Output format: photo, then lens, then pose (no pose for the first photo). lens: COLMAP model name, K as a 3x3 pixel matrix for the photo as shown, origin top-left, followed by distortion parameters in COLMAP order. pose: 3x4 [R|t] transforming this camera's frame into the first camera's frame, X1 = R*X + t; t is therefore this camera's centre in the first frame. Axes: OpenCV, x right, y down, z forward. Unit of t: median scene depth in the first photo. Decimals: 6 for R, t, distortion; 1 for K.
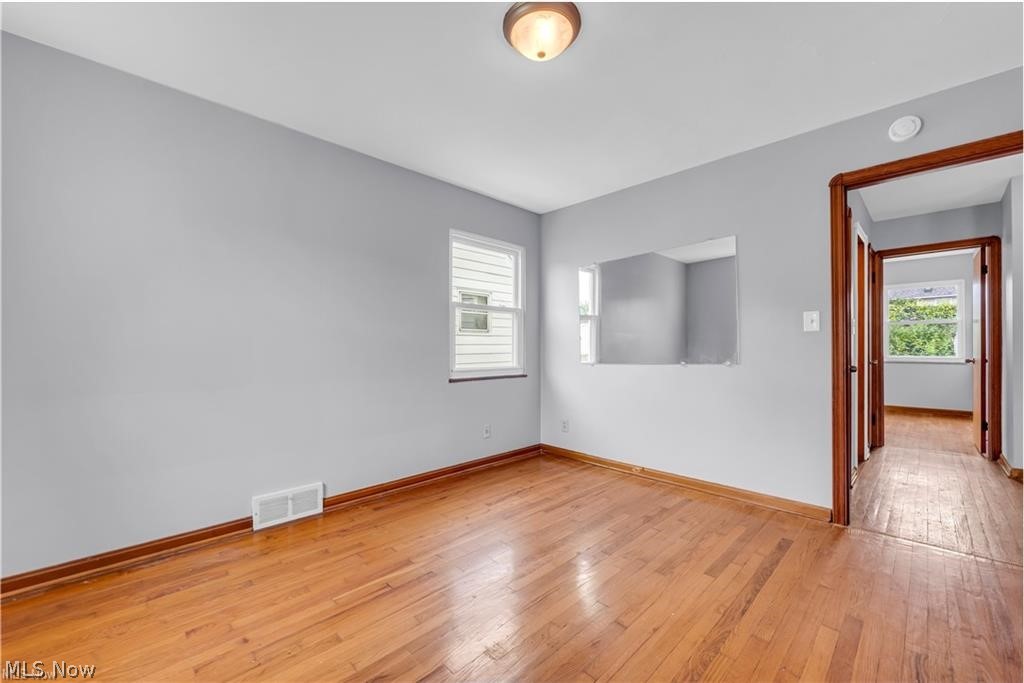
lens RADIAL K [[407.9, 0, 507.6], [0, 407.9, 346.4], [0, 0, 1]] dist [0.001892, 0.000134]
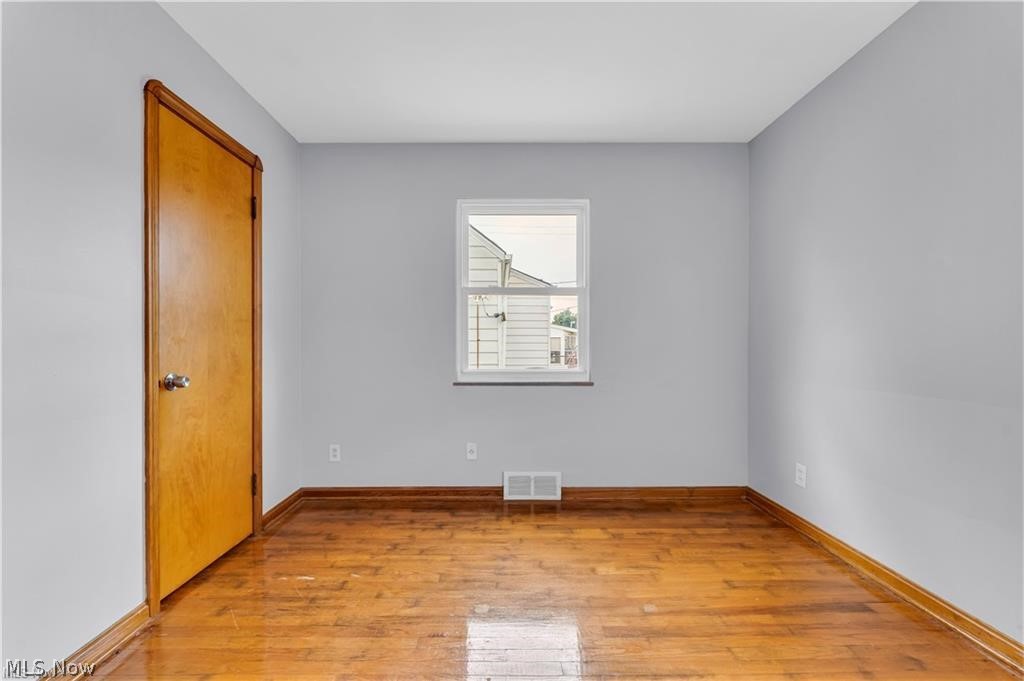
lens RADIAL K [[407.9, 0, 507.6], [0, 407.9, 345.4], [0, 0, 1]] dist [0.001892, 0.000134]
pose [[0.720424, 0.006290, -0.693505, 0.210798], [0.003411, 0.999915, 0.012612, -0.001175], [0.693526, -0.011452, 0.720341, 0.204504]]
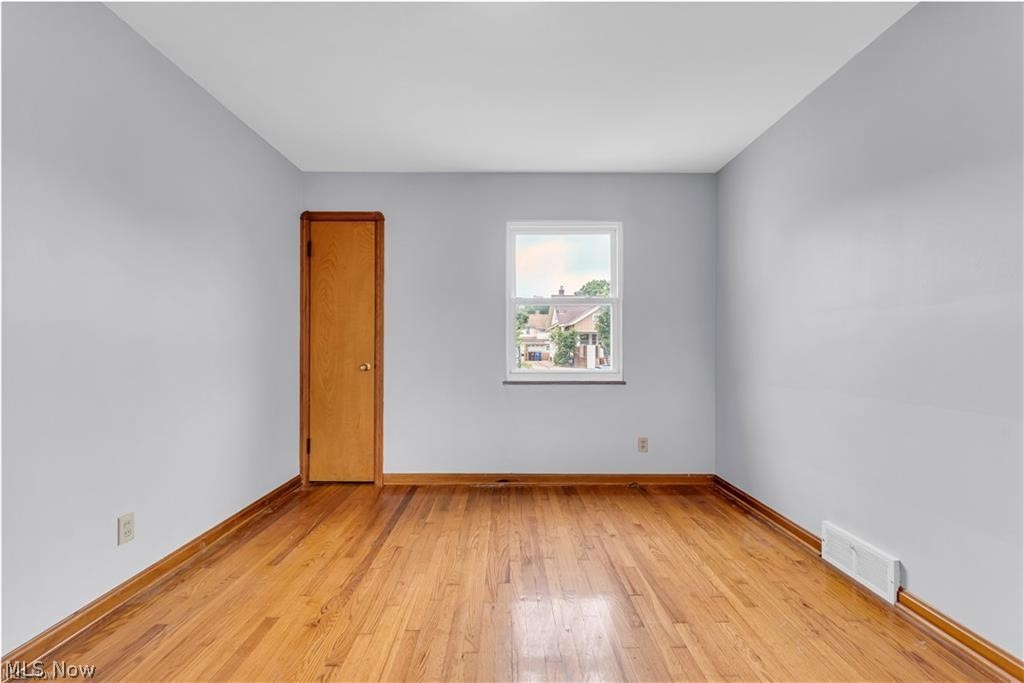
lens RADIAL K [[407.9, 0, 507.6], [0, 407.9, 346.4], [0, 0, 1]] dist [0.001892, 0.000134]
pose [[-0.691855, 0.000288, -0.722036, 0.542339], [0.003692, 0.999988, -0.003139, -0.000704], [0.722027, -0.004837, -0.691848, 1.273321]]
